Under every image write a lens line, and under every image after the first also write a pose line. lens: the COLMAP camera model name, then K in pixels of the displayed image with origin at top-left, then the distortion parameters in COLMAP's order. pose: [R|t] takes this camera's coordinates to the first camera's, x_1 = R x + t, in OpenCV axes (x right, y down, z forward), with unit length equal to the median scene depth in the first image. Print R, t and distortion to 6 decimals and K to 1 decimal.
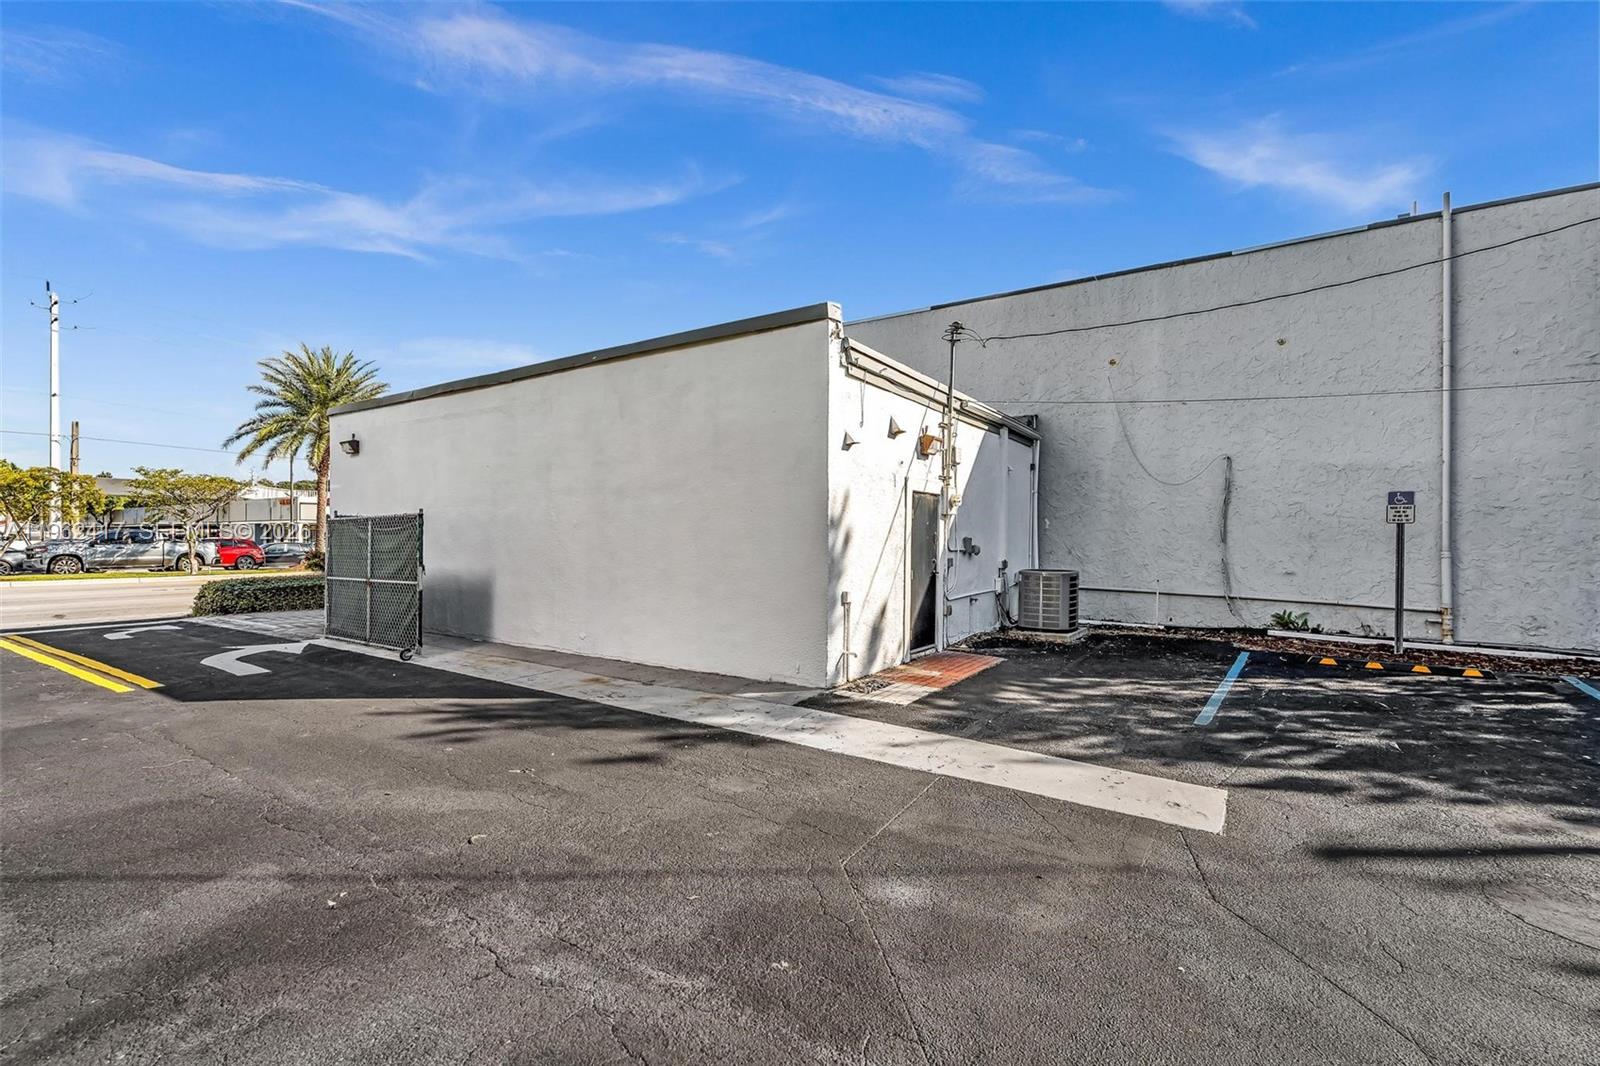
lens RADIAL K [[709.6, 0, 793.9], [0, 709.6, 531.2], [0, 0, 1]] dist [-0.008401, 0.002857]
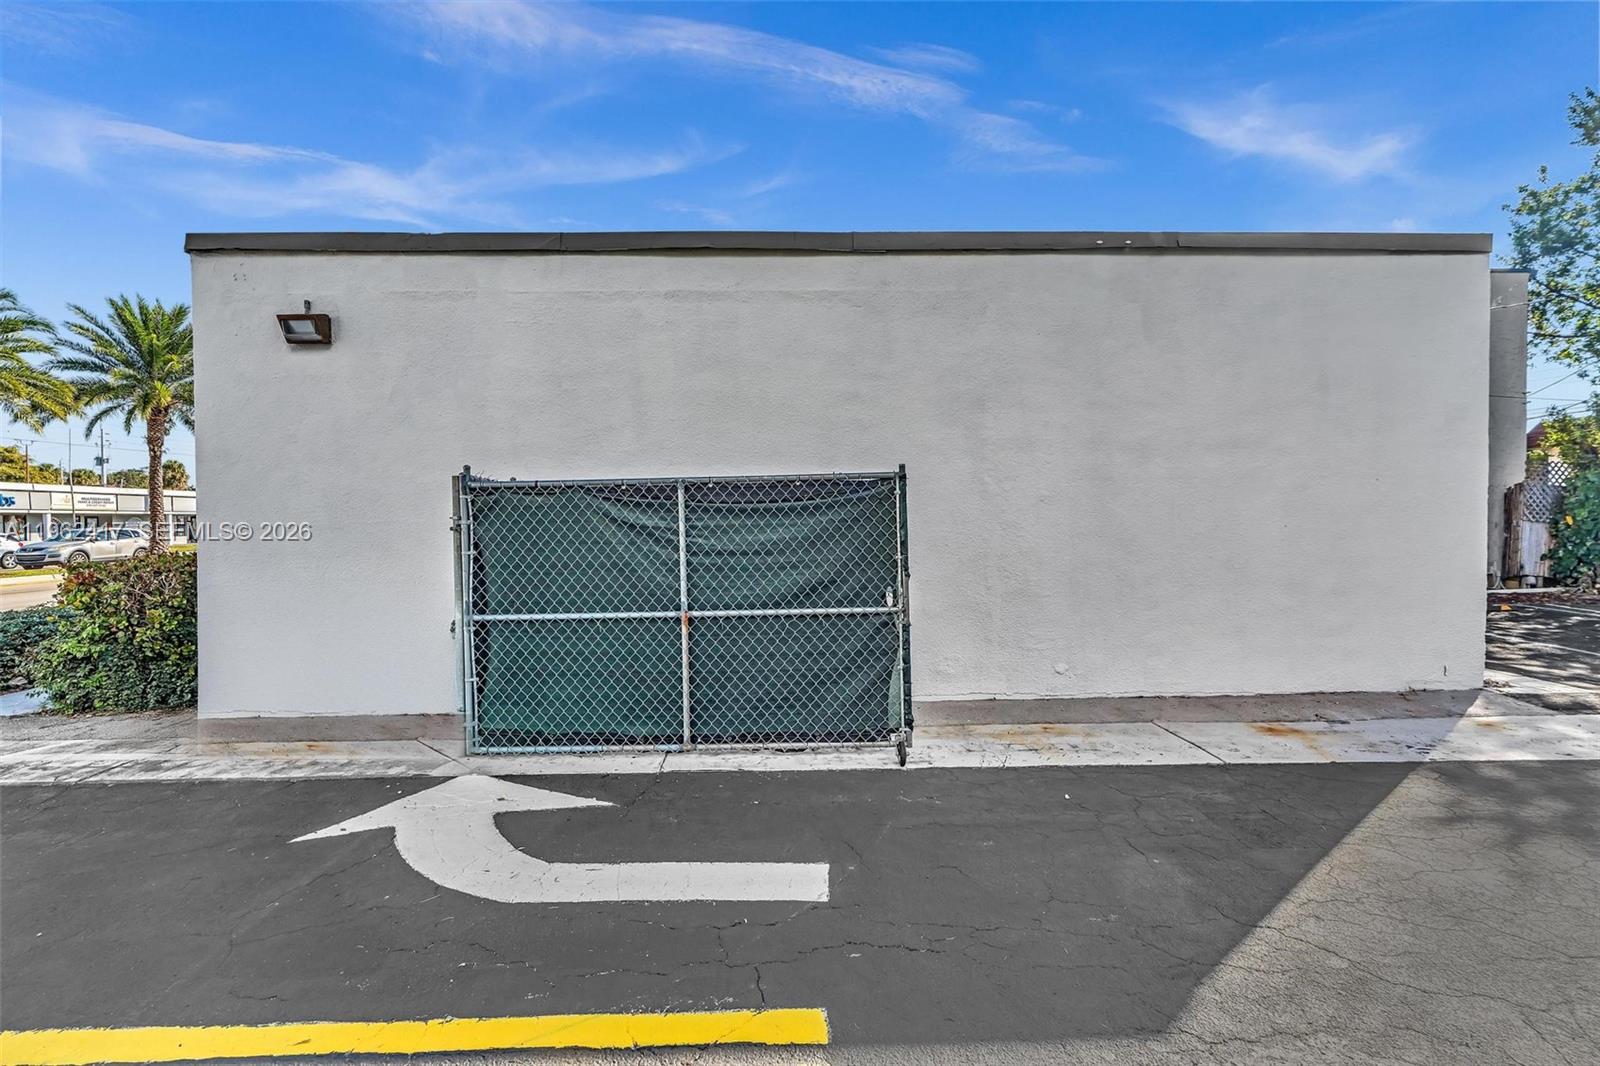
lens RADIAL K [[709.6, 0, 793.9], [0, 709.6, 531.2], [0, 0, 1]] dist [-0.008401, 0.002857]
pose [[0.811201, -0.021901, 0.584357, -0.773169], [0.009687, 0.999665, 0.024019, 0.004050], [-0.584687, -0.013823, 0.811141, 0.544699]]
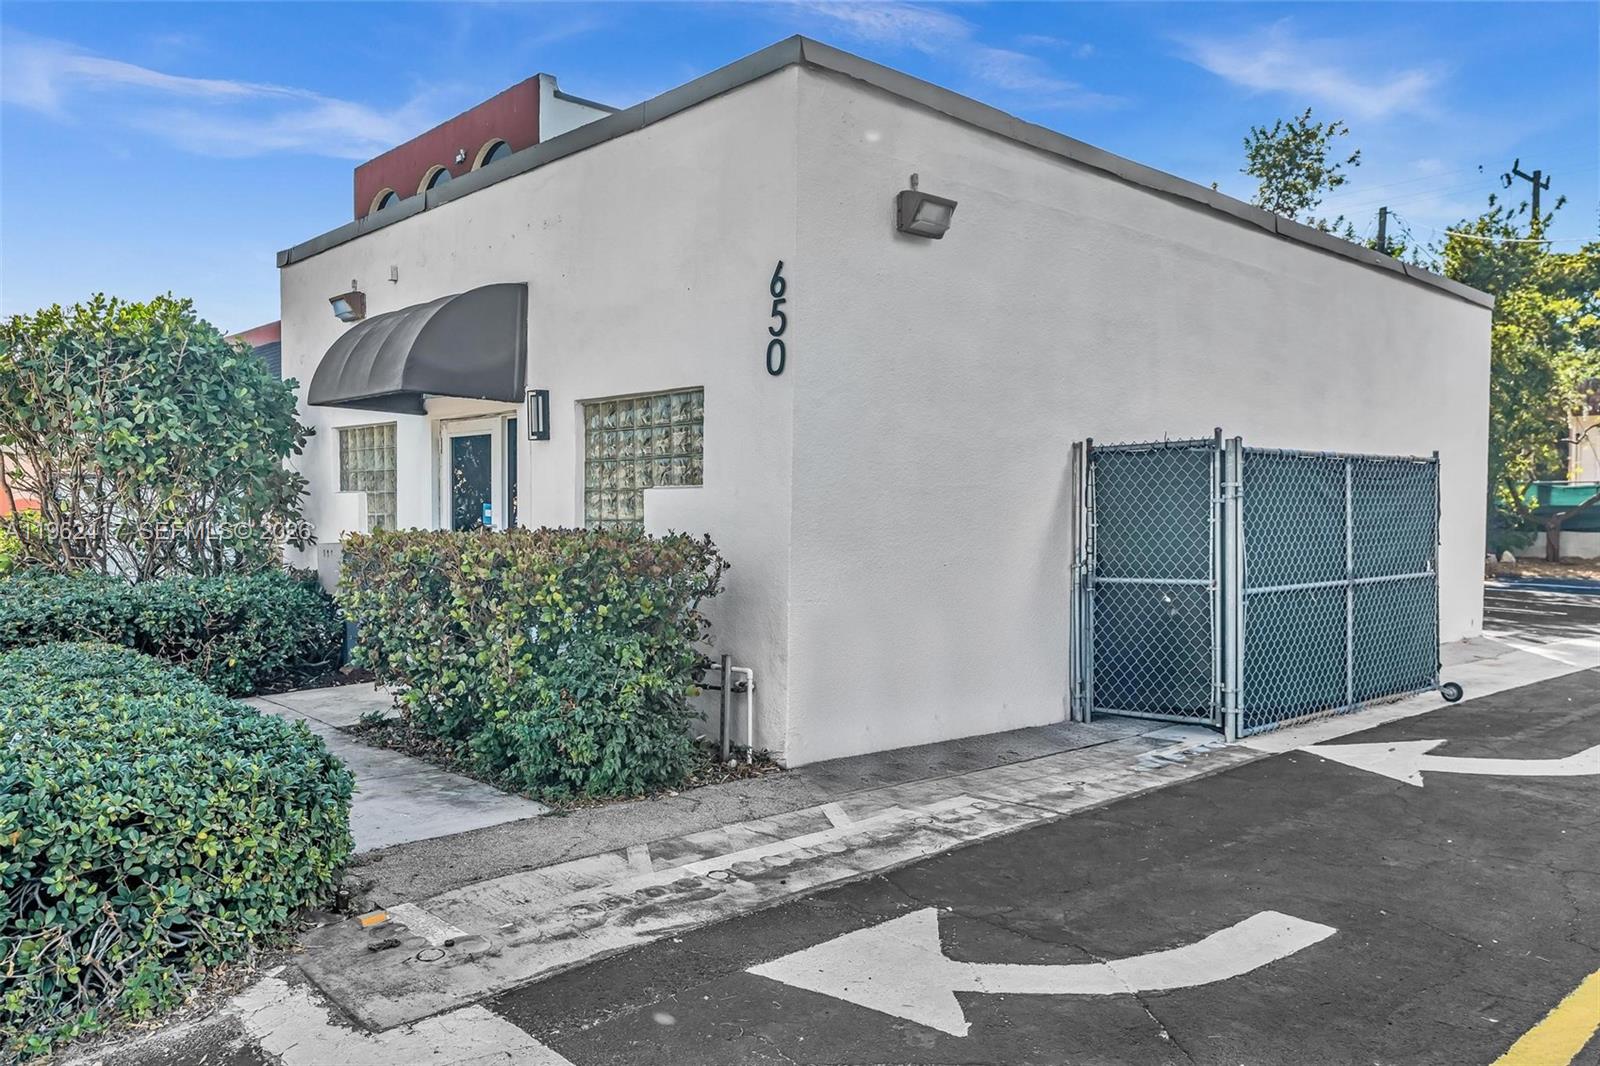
lens RADIAL K [[1192.5, 0, 797.5], [0, 1192.5, 548.2], [0, 0, 1]] dist [0.000952, -0.000452]
pose [[0.222890, -0.032717, 0.974294, -1.433523], [-0.013159, 0.999245, 0.036565, 0.019291], [-0.974755, -0.020971, 0.222292, 1.133946]]
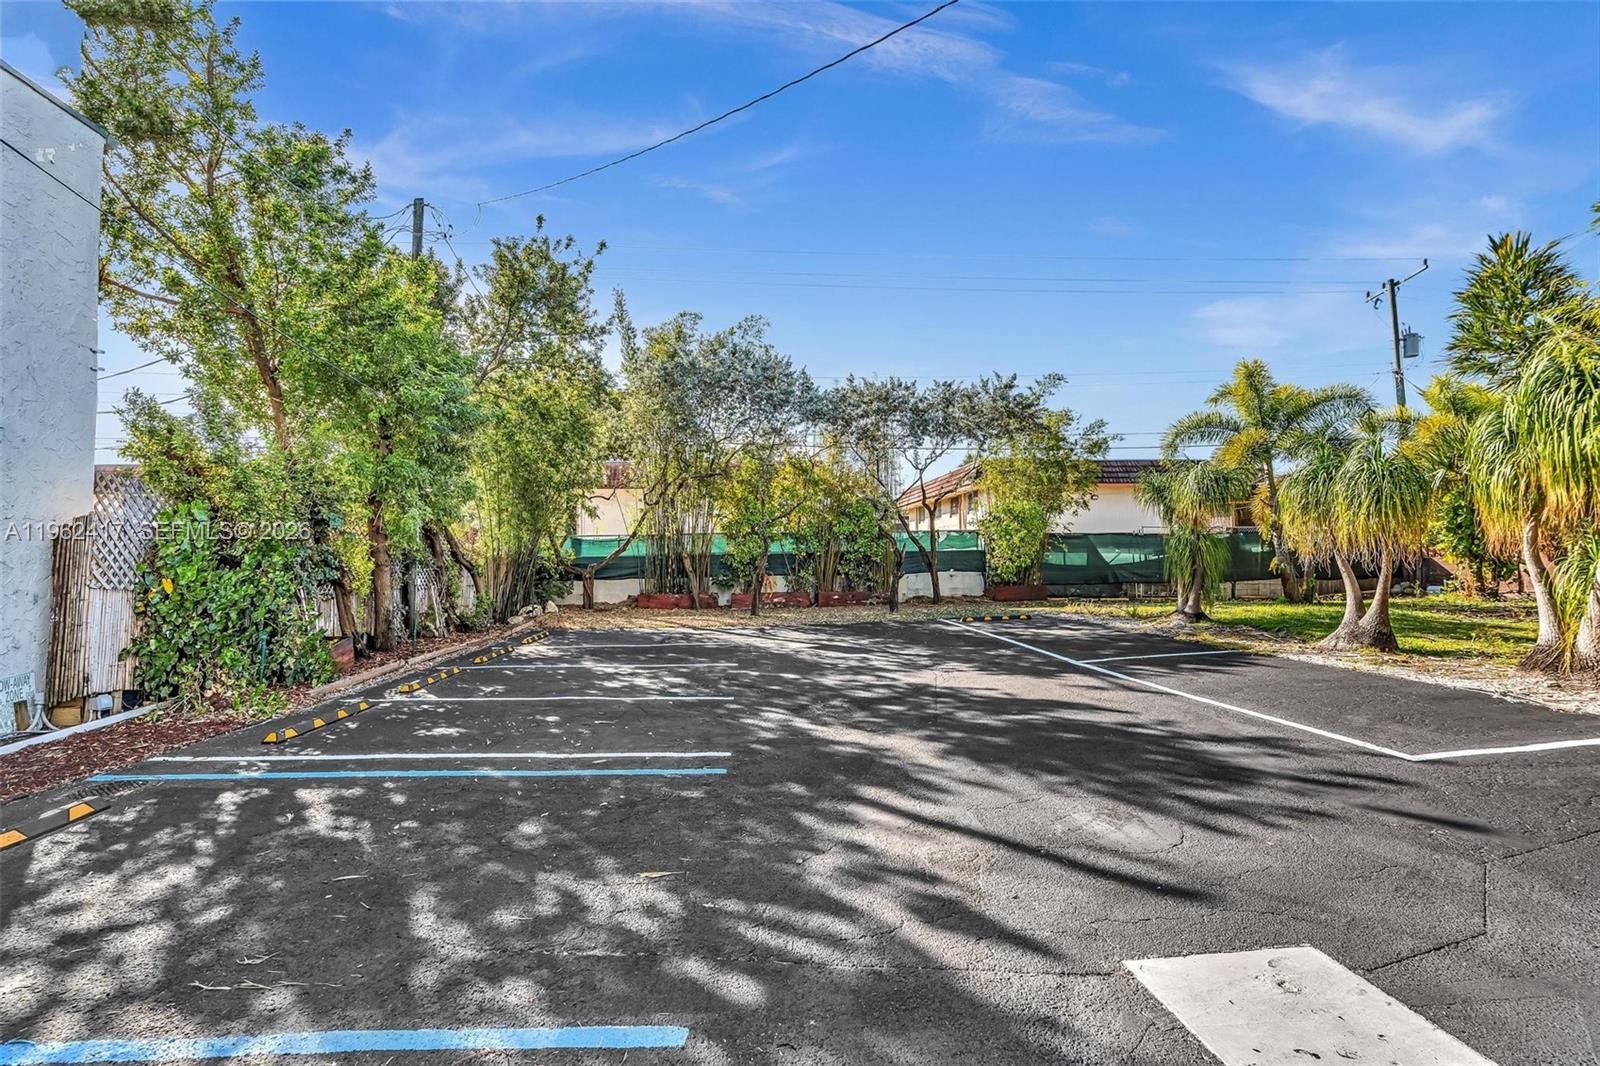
lens RADIAL K [[709.6, 0, 793.9], [0, 709.6, 531.2], [0, 0, 1]] dist [-0.008401, 0.002857]
pose [[-0.630234, 0.032894, 0.775708, 0.124330], [0.005052, 0.999255, -0.038270, 0.003320], [-0.776389, -0.020200, -0.629930, 0.716596]]
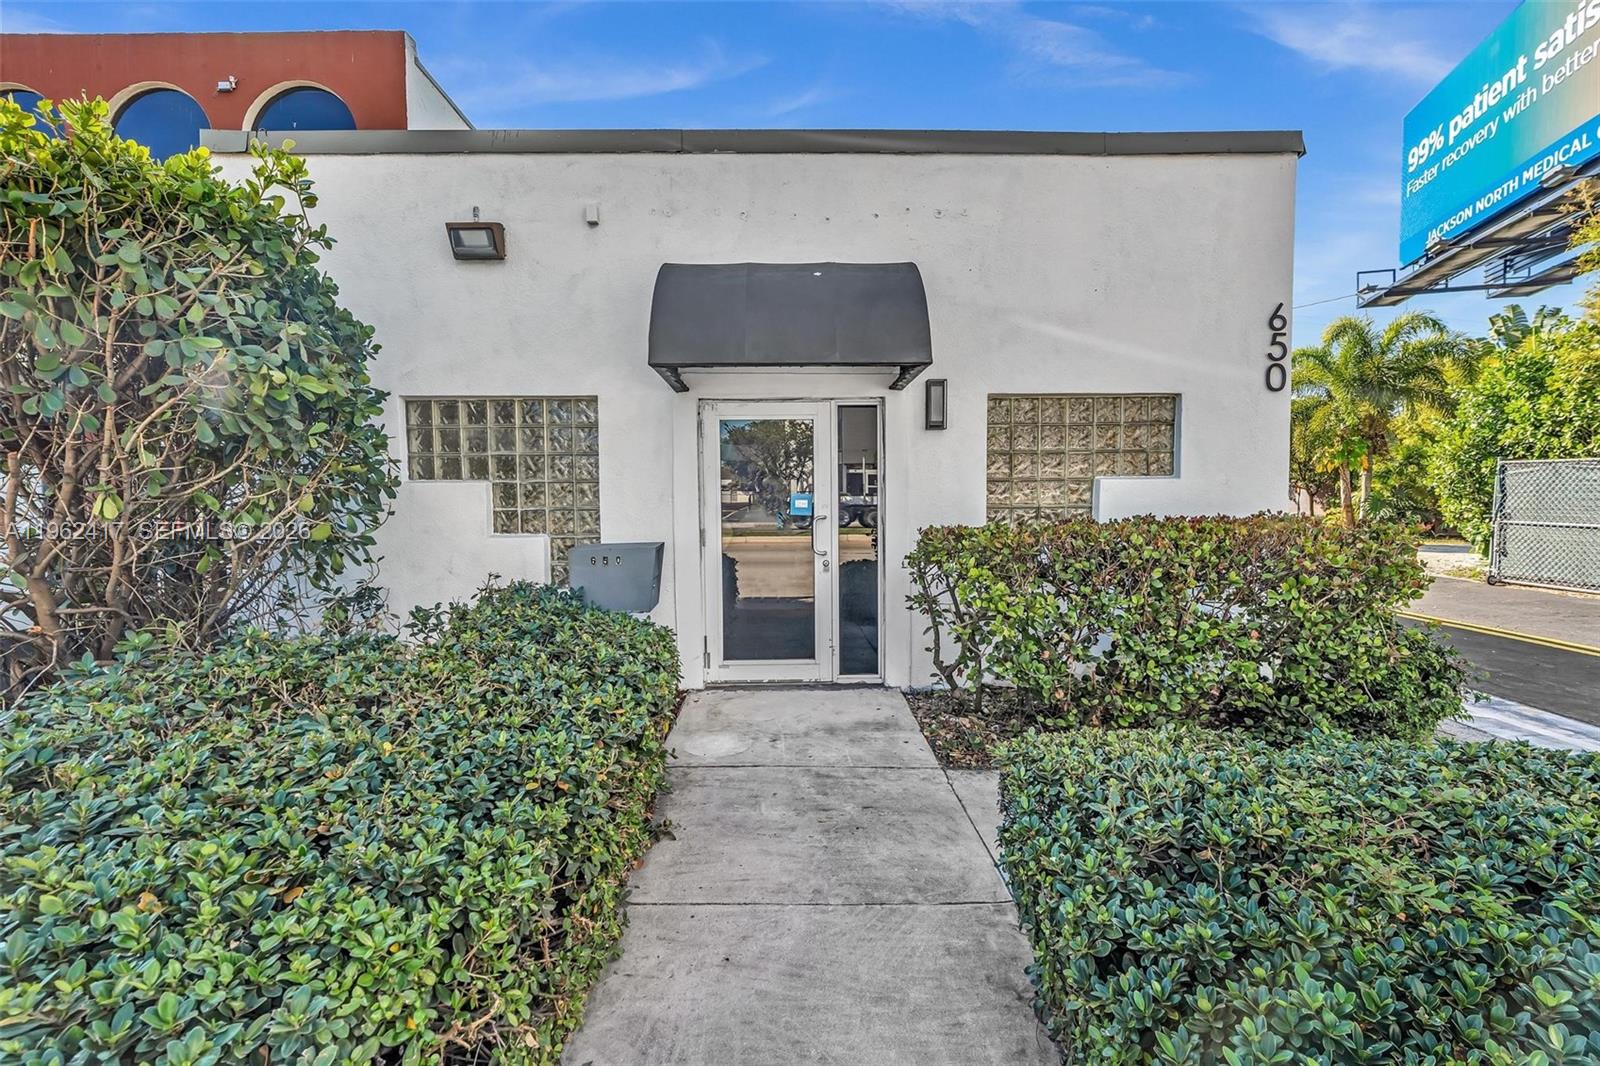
lens RADIAL K [[709.6, 0, 793.9], [0, 709.6, 531.2], [0, 0, 1]] dist [-0.008401, 0.002857]
pose [[-0.579286, -0.037053, 0.814282, -1.027450], [-0.000556, 0.998984, 0.045062, 0.024829], [-0.815124, 0.025651, -0.578718, 1.832914]]
